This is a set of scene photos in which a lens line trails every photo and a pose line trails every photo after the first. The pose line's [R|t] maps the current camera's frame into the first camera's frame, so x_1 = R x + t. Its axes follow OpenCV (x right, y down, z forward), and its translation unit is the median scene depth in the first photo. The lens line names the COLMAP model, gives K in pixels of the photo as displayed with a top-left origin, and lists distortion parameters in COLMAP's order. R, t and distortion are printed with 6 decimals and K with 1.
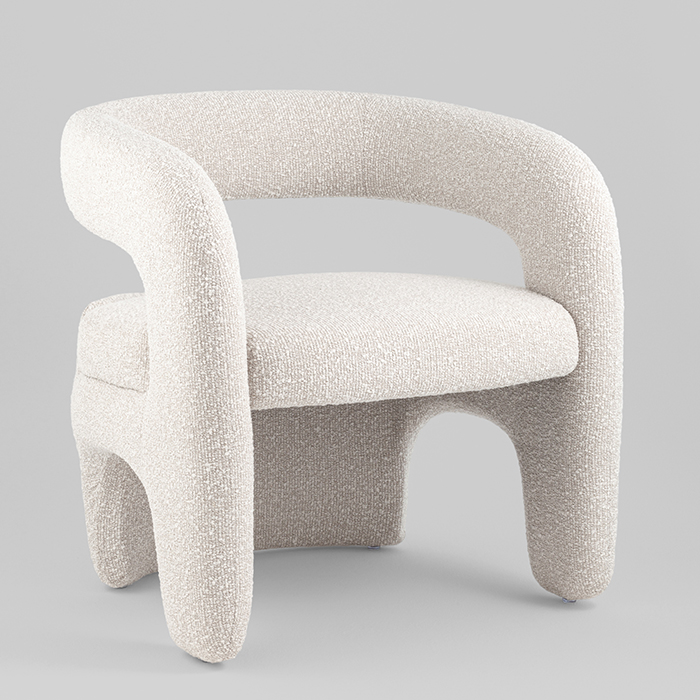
lens RADIAL K [[2759.5, 0, 365.9], [0, 2759.5, 274.5], [0, 0, 1]] dist [0.028226, 2.010177]
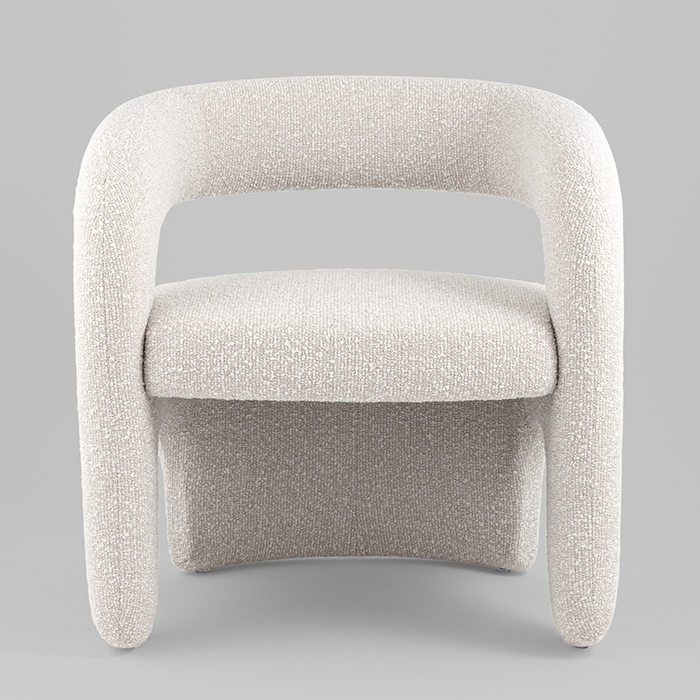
lens RADIAL K [[2874.8, 0, 350.0], [0, 2874.8, 350.0], [0, 0, 1]] dist [-0.048638, 1.749974]
pose [[0.848930, 0.085655, -0.521518, 0.512959], [-0.073899, 0.996323, 0.043344, -0.015682], [0.523313, 0.001743, 0.852139, 0.154284]]
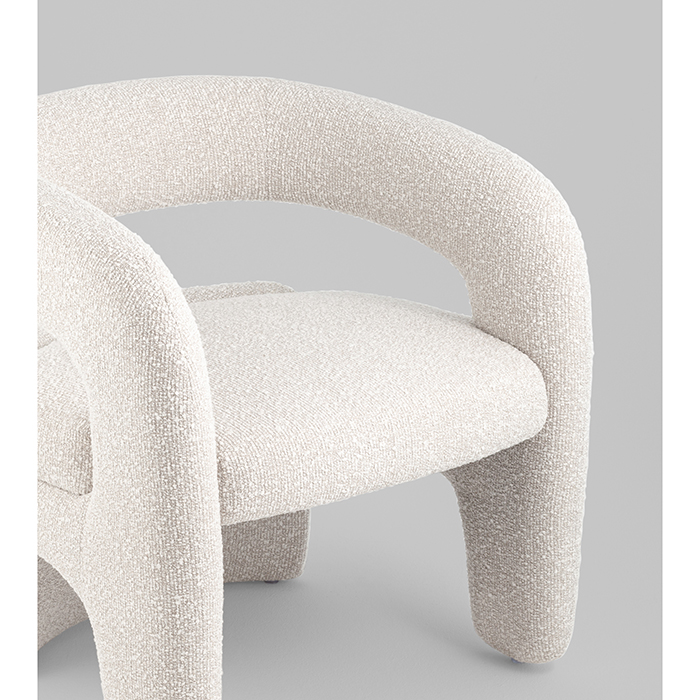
lens RADIAL K [[2983.5, 0, 350.0], [0, 2983.5, 350.0], [0, 0, 1]] dist [0.109008, -1.254890]
pose [[0.984458, -0.039708, 0.171075, -0.148994], [0.009087, 0.984317, 0.176176, -0.159989], [-0.175387, -0.171883, 0.969379, 0.081013]]
